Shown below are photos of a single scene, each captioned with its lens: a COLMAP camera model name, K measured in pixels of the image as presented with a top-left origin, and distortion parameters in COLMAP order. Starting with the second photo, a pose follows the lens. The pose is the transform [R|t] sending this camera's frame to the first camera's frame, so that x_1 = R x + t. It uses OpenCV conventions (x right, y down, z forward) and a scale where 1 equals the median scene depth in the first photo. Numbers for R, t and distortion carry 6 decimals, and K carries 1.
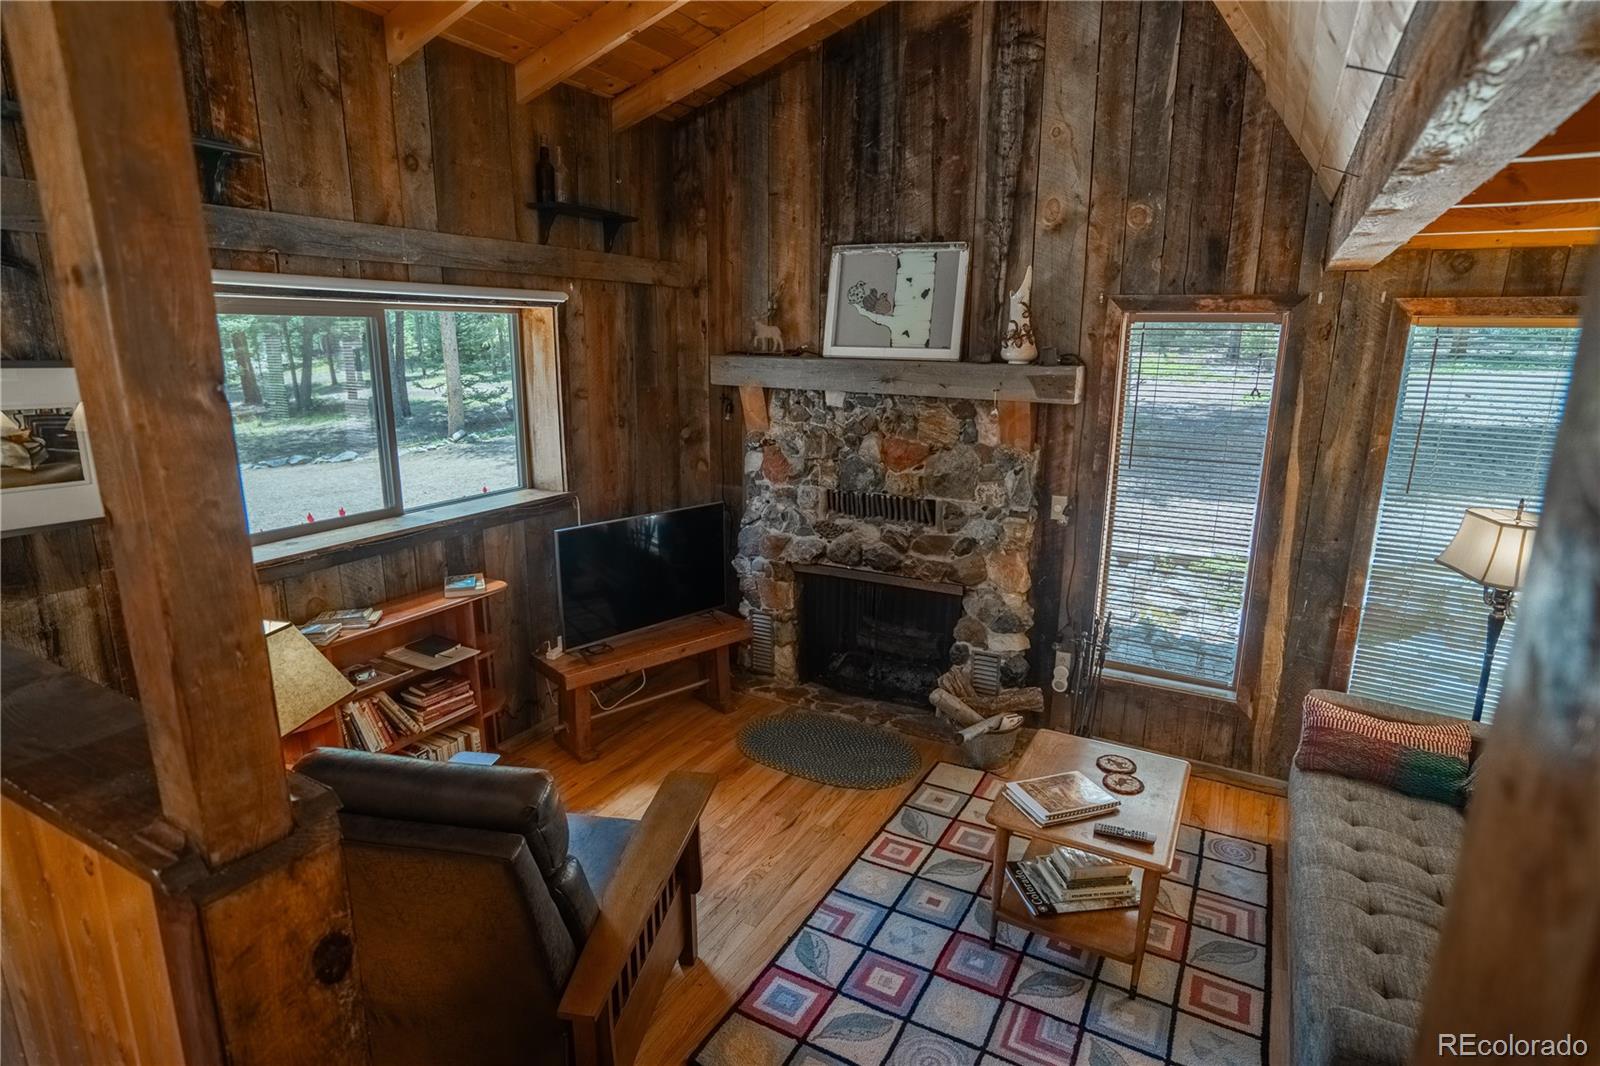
lens RADIAL K [[842.2, 0, 800.0], [0, 842.2, 533.0], [0, 0, 1]] dist [-0.046456, 0.035294]
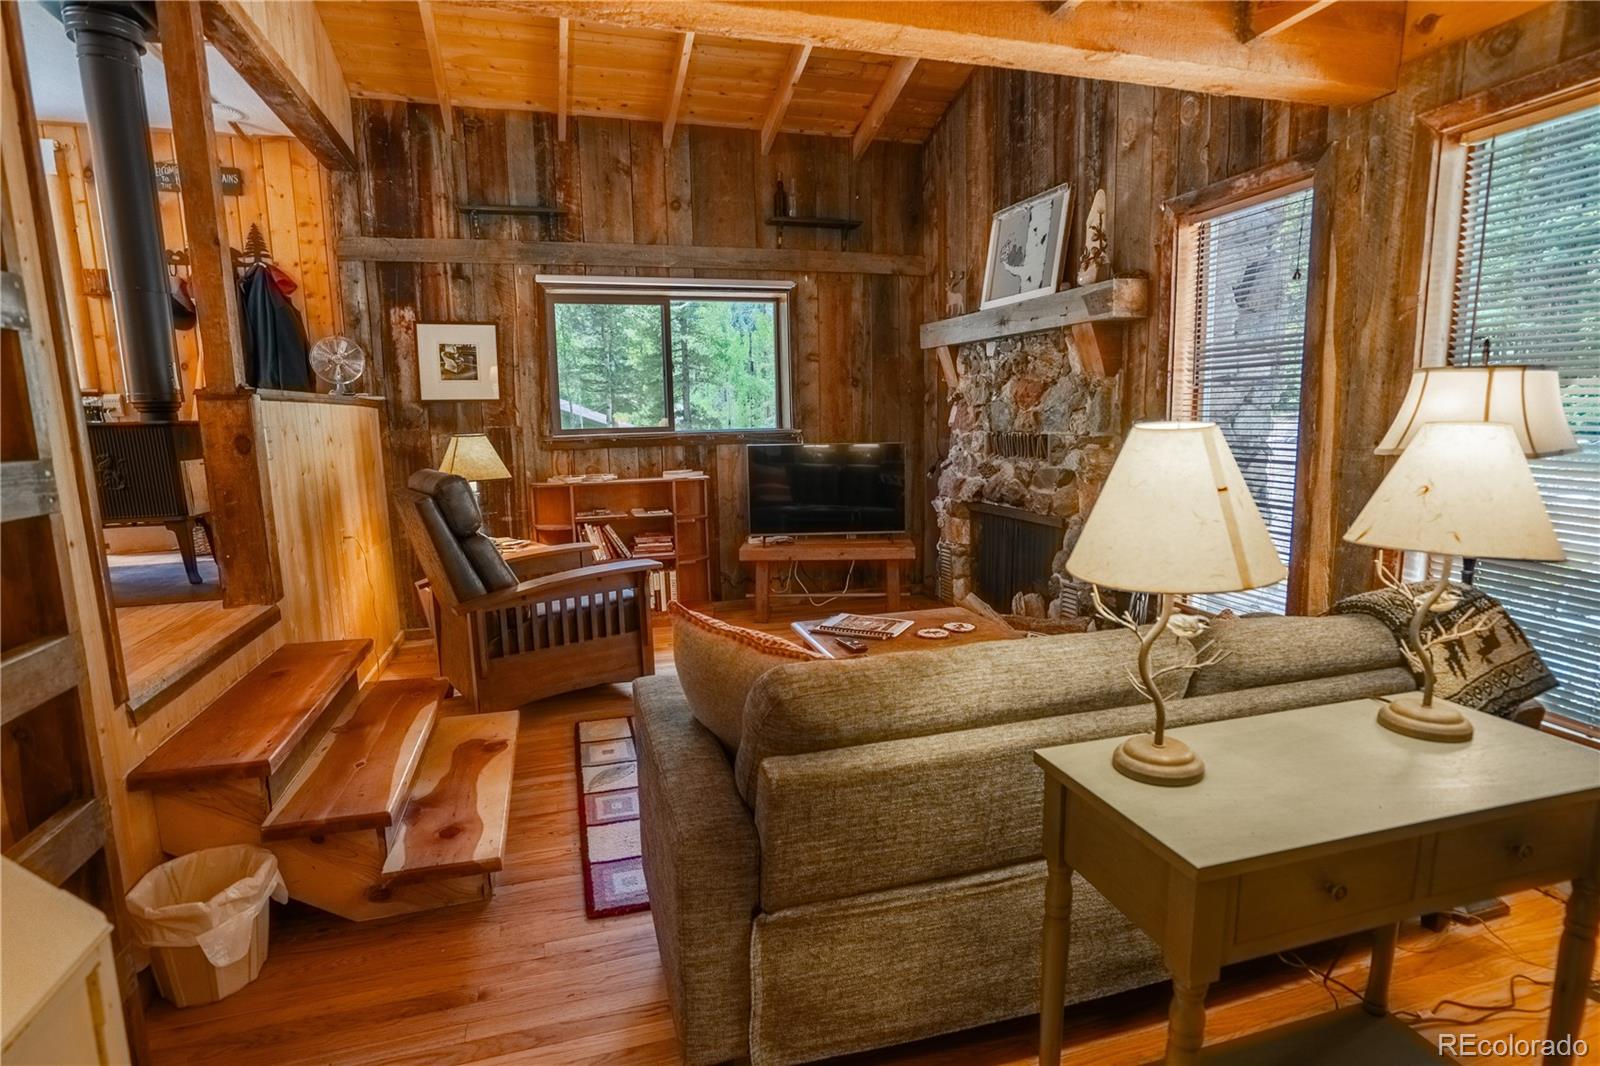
lens RADIAL K [[809.2, 0, 800.0], [0, 809.2, 533.0], [0, 0, 1]] dist [-0.051614, 0.027992]
pose [[0.714901, 0.076870, -0.694987, 0.665989], [-0.133560, 0.990650, -0.027814, 0.155277], [0.686351, 0.112707, 0.718484, 0.096761]]
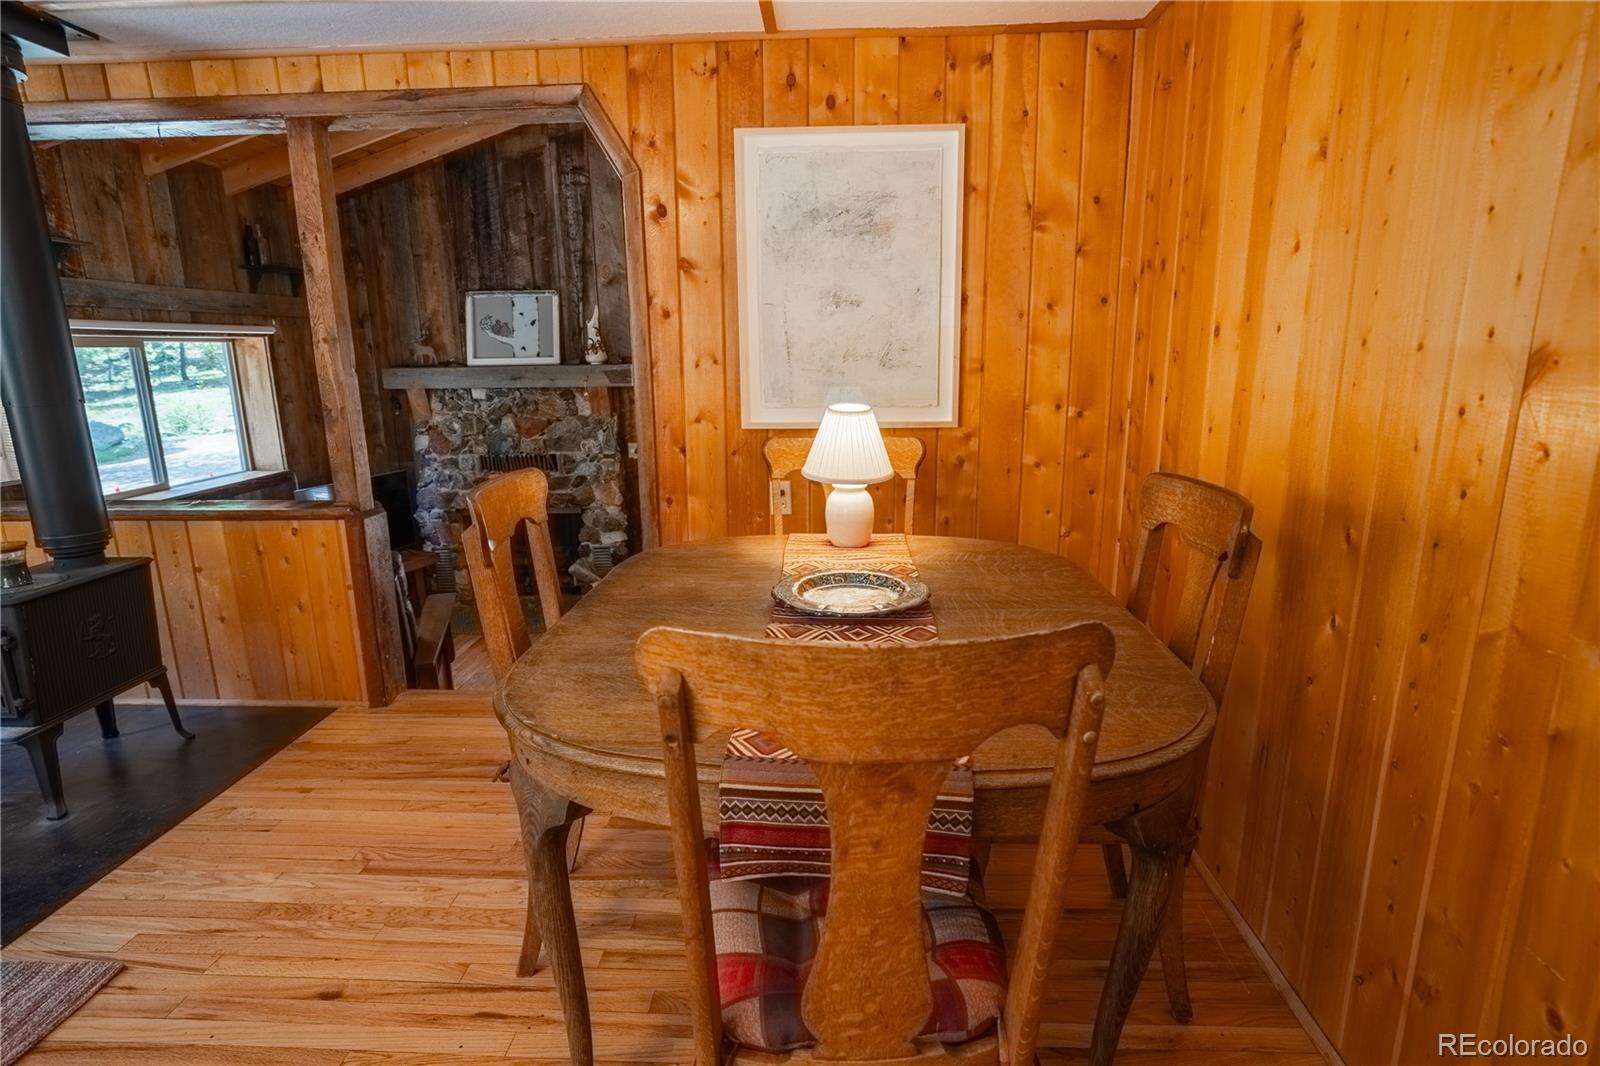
lens RADIAL K [[841.0, 0, 798.5], [0, 841.0, 538.3], [0, 0, 1]] dist [-0.049182, 0.031337]
pose [[0.896242, -0.122401, 0.426344, -0.121560], [0.125593, 0.991865, 0.020743, 0.145815], [-0.425414, 0.034955, 0.904323, -0.613743]]
